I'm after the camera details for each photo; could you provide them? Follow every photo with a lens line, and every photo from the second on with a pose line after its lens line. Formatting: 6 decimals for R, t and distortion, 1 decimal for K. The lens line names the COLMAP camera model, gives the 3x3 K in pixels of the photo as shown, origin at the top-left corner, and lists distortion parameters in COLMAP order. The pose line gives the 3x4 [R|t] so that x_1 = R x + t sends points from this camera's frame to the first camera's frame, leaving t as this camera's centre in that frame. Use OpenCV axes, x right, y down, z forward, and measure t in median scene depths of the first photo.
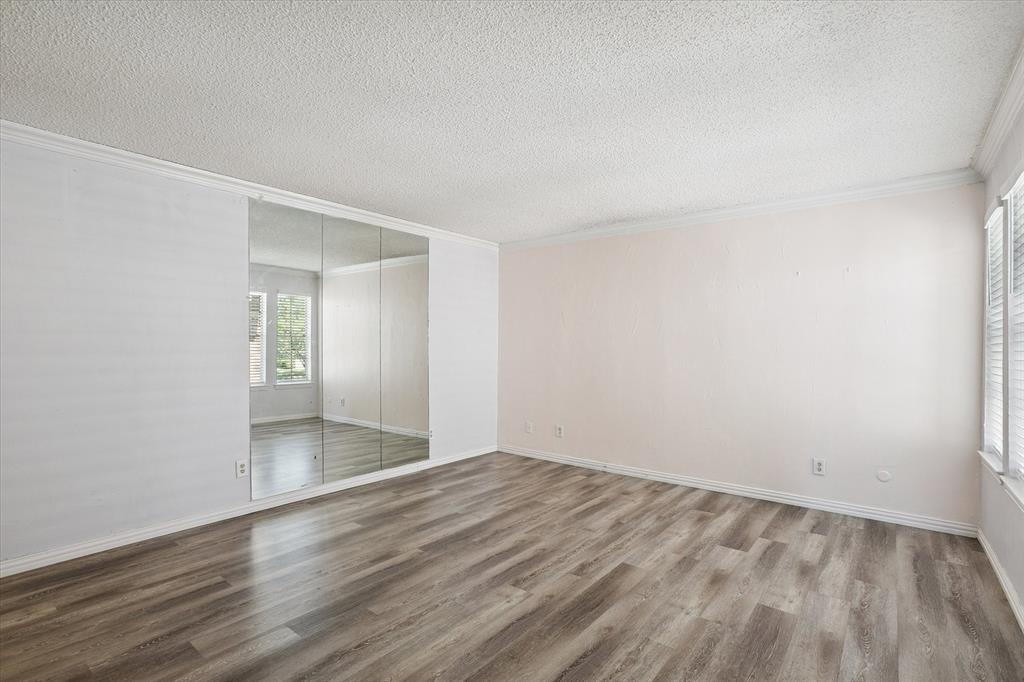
lens RADIAL K [[469.9, 0, 512.0], [0, 469.9, 341.0], [0, 0, 1]] dist [-0.015309, 0.009218]
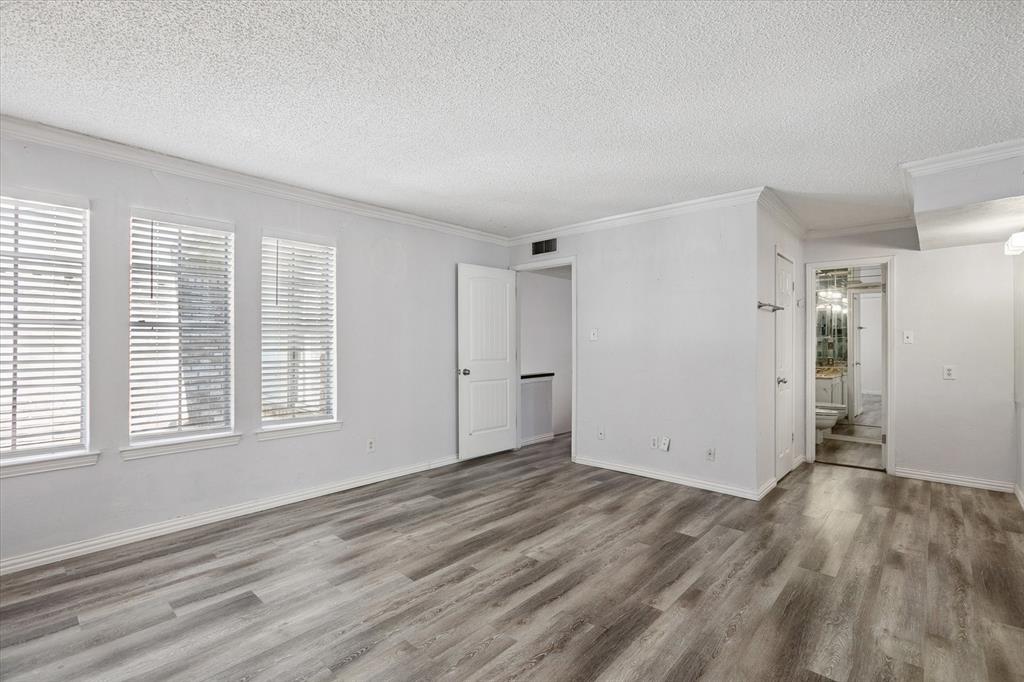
lens RADIAL K [[469.9, 0, 512.0], [0, 469.9, 341.0], [0, 0, 1]] dist [-0.015309, 0.009218]
pose [[-0.998082, -0.005626, 0.061648, -0.004229], [-0.006492, 0.999883, -0.013855, 0.024019], [-0.061563, -0.014229, -0.998002, 2.020628]]
